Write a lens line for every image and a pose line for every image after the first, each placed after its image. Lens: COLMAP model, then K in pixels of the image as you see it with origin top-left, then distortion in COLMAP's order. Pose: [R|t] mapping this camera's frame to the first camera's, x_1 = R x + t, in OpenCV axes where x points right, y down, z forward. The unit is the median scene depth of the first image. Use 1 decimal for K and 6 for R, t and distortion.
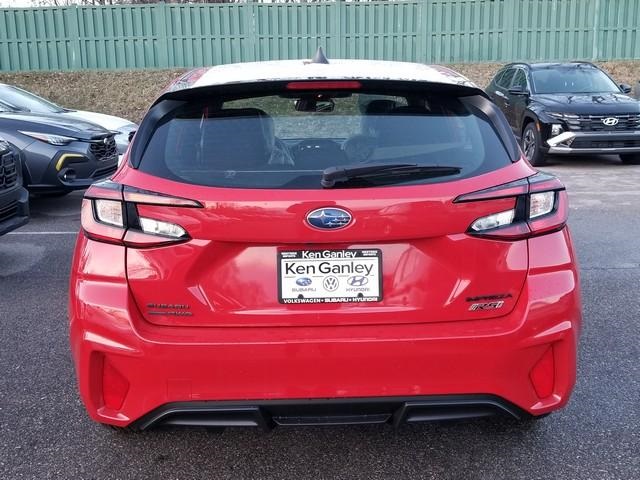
lens RADIAL K [[698.8, 0, 320.0], [0, 698.8, 240.0], [0, 0, 1]] dist [0.007158, -0.012138]
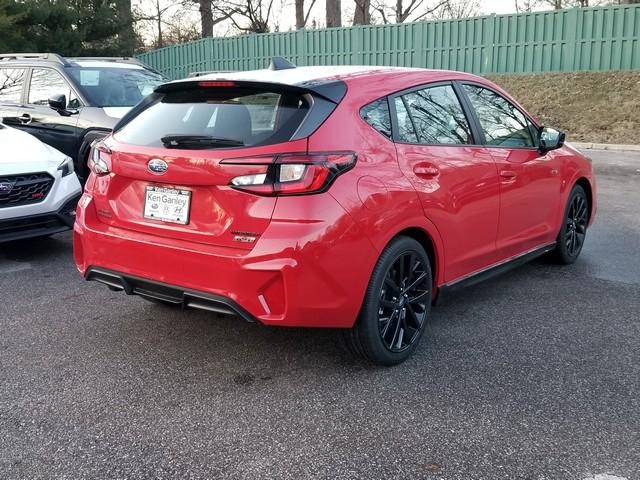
lens RADIAL K [[698.8, 0, 320.0], [0, 698.8, 240.0], [0, 0, 1]] dist [0.007158, -0.012138]
pose [[0.797422, 0.147069, -0.585226, 0.653296], [-0.150154, 0.987700, 0.043614, 0.005351], [0.584442, 0.053096, 0.809697, -0.035507]]
